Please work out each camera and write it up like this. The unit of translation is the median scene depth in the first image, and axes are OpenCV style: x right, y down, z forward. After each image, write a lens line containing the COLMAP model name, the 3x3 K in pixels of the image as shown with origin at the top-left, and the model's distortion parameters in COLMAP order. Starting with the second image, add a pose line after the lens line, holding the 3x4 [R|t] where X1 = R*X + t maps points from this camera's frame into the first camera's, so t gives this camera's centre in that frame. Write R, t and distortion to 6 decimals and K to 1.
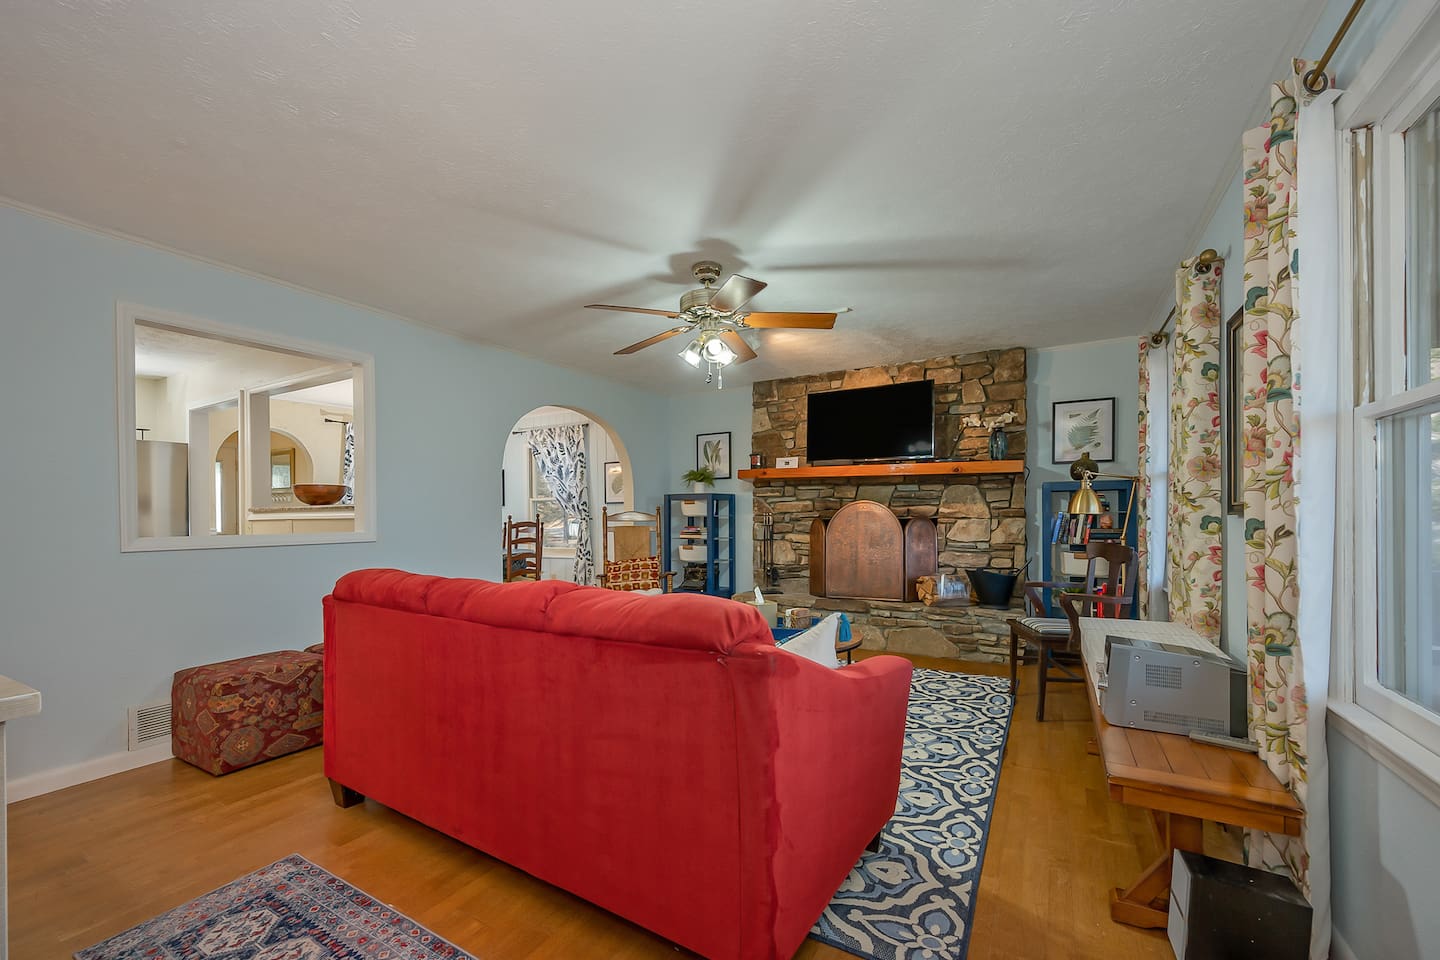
lens RADIAL K [[584.3, 0, 716.8], [0, 584.3, 521.5], [0, 0, 1]] dist [-0.000543, -0.000059]
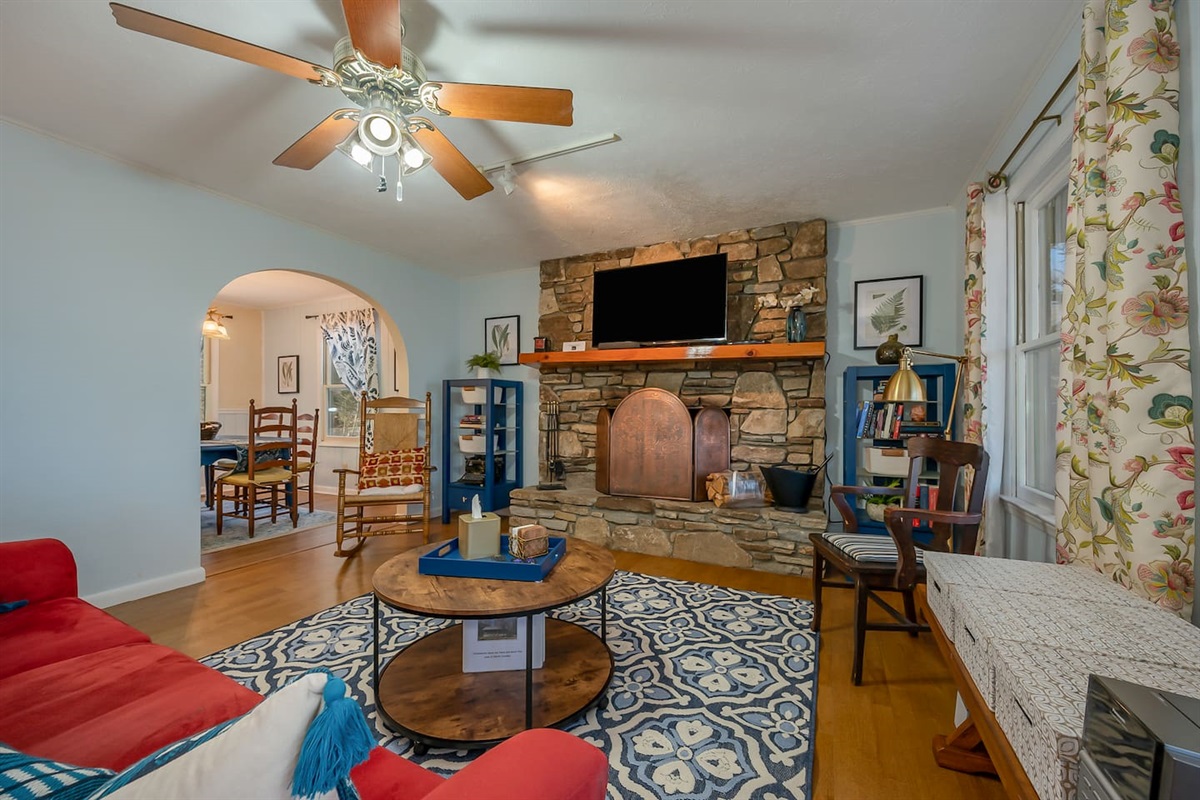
lens RADIAL K [[482.7, 0, 597.6], [0, 482.7, 406.9], [0, 0, 1]] dist [0.001672, 0.000105]
pose [[0.997324, 0.013511, 0.071842, 0.119015], [-0.012203, 0.999752, -0.018616, 0.008702], [-0.072076, 0.017690, 0.997242, 0.269279]]
